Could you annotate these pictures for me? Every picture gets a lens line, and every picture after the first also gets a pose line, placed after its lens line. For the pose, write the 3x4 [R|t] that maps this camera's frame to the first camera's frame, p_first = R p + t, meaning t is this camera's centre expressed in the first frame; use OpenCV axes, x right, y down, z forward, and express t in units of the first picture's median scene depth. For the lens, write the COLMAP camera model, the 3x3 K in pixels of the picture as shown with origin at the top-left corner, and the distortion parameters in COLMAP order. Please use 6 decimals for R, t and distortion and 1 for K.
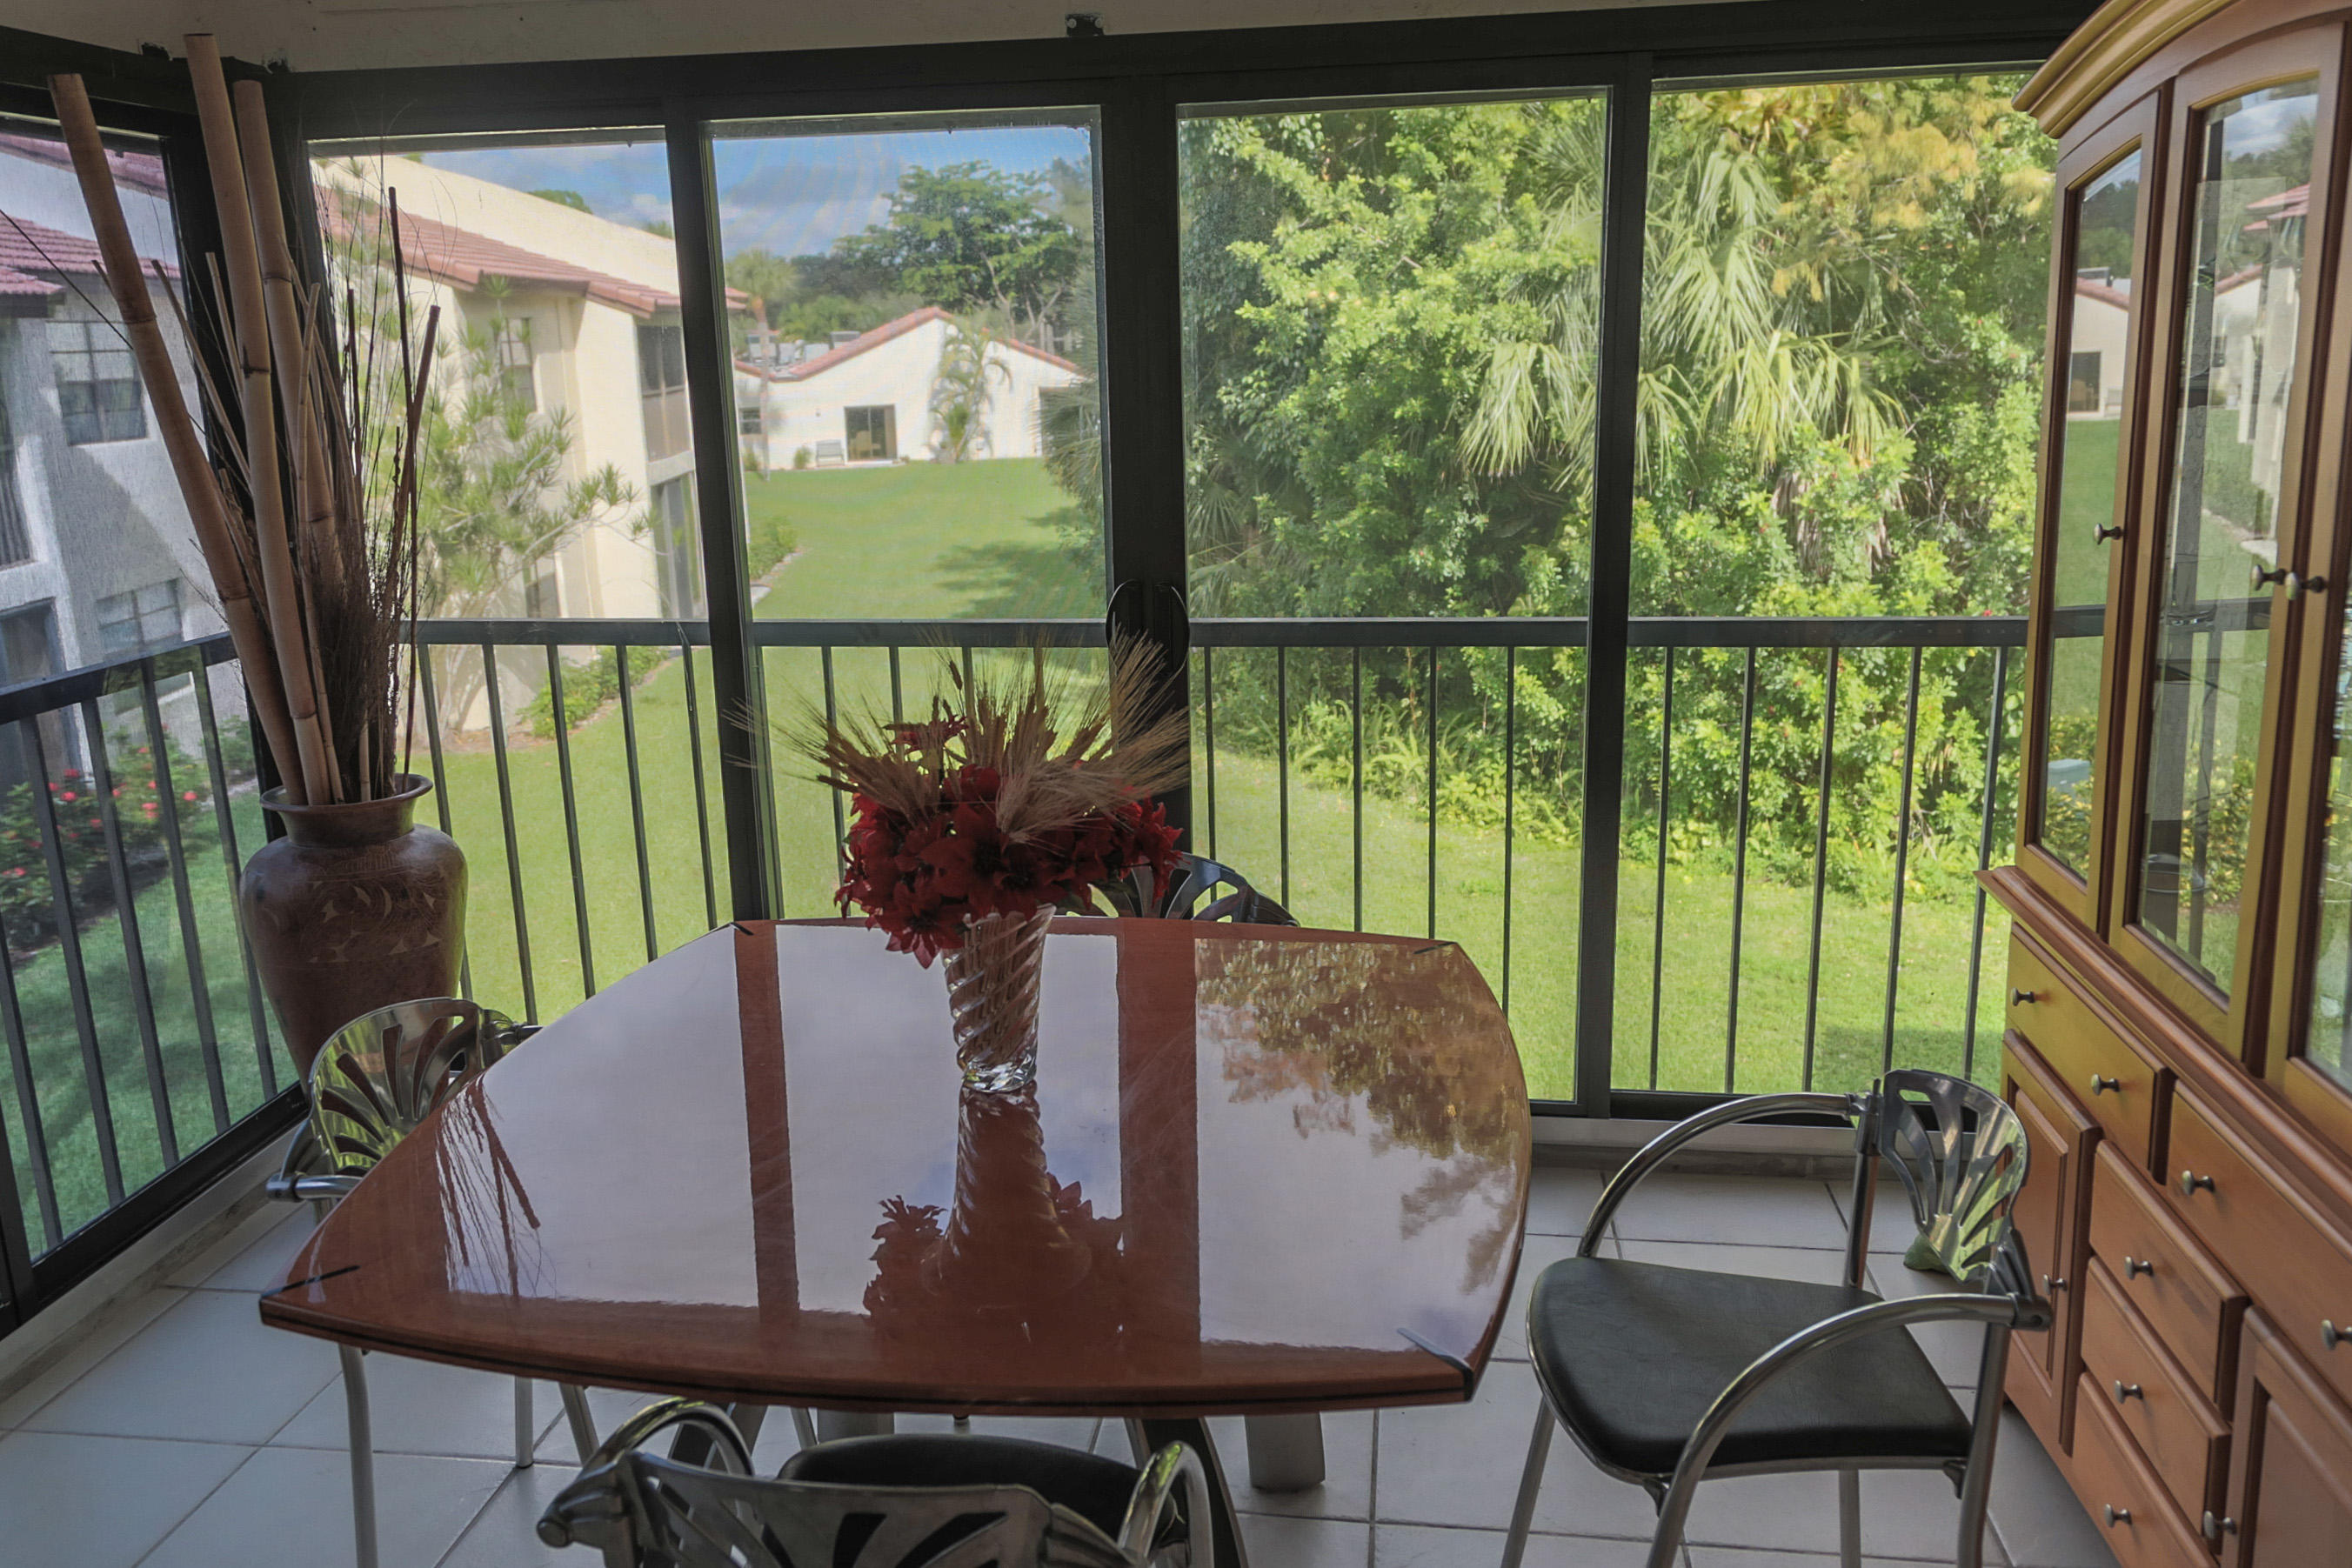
lens RADIAL K [[1647.8, 0, 1179.3], [0, 1647.8, 780.6], [0, 0, 1]] dist [0.012905, 0.000721]
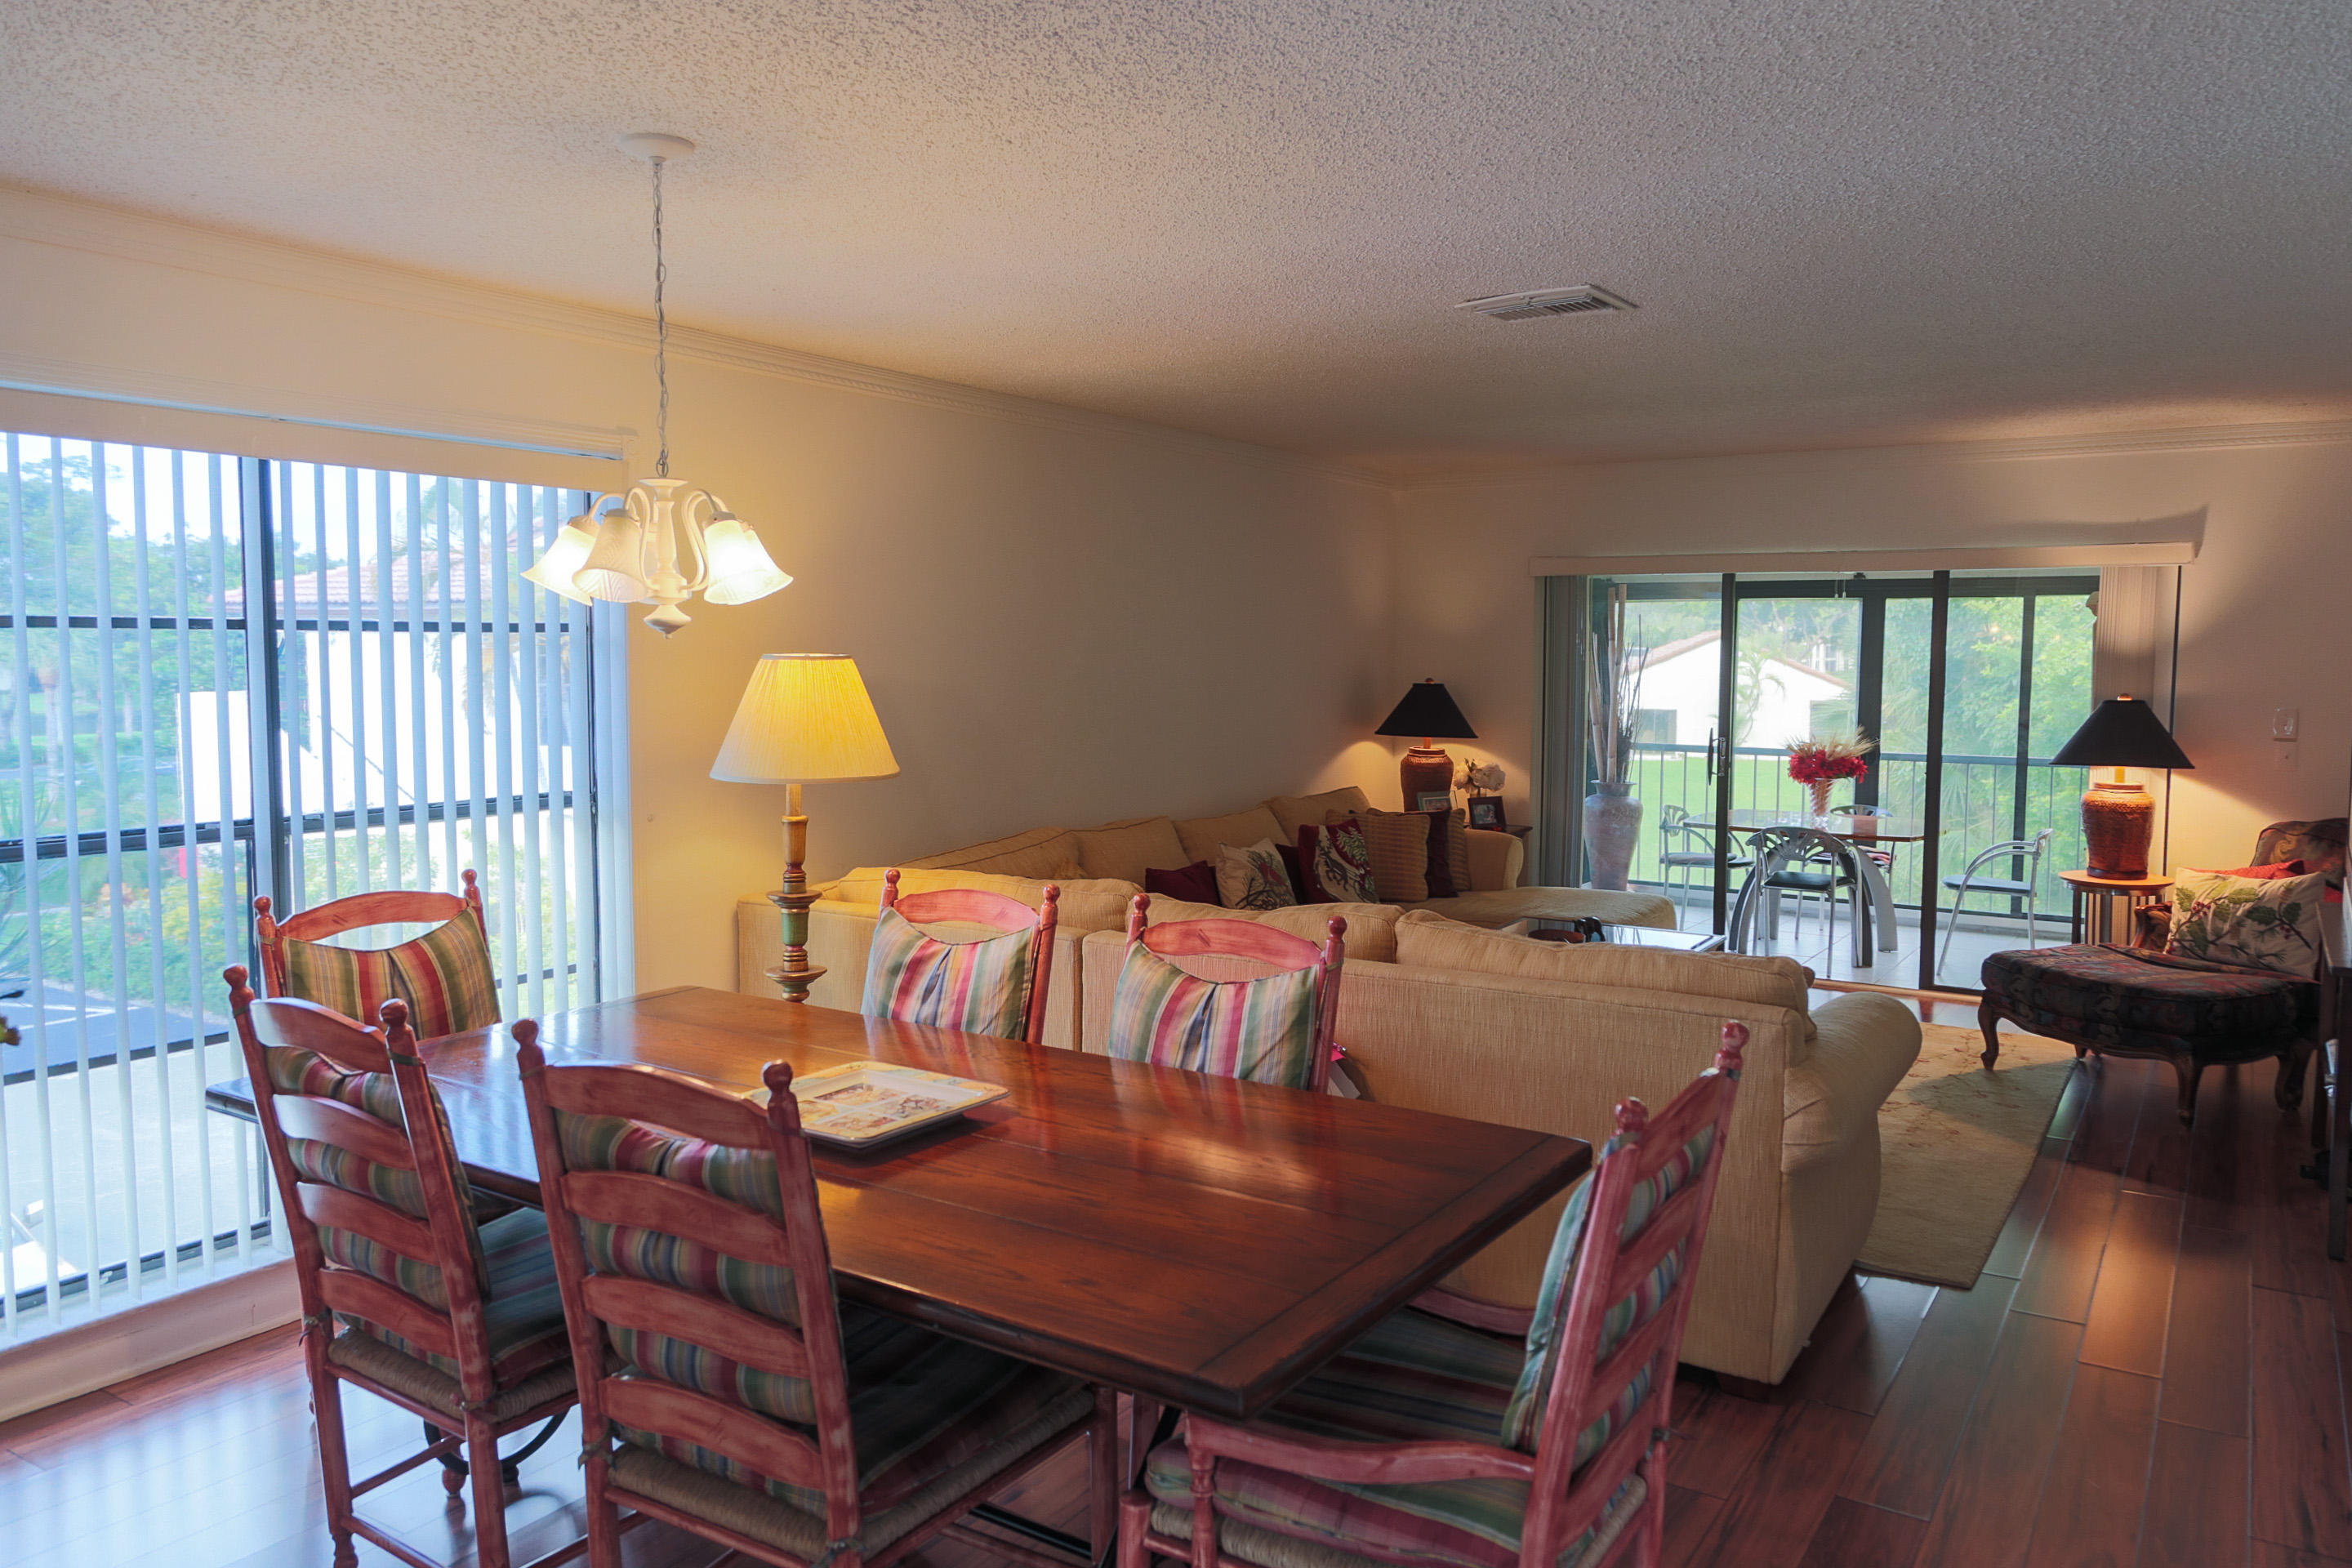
lens RADIAL K [[1647.9, 0, 1188.3], [0, 1647.9, 776.4], [0, 0, 1]] dist [0.012905, 0.000721]
pose [[0.904762, 0.059198, -0.421784, 0.025998], [-0.136074, 0.978570, -0.154547, 0.112091], [0.403596, 0.197222, 0.893428, -0.425644]]
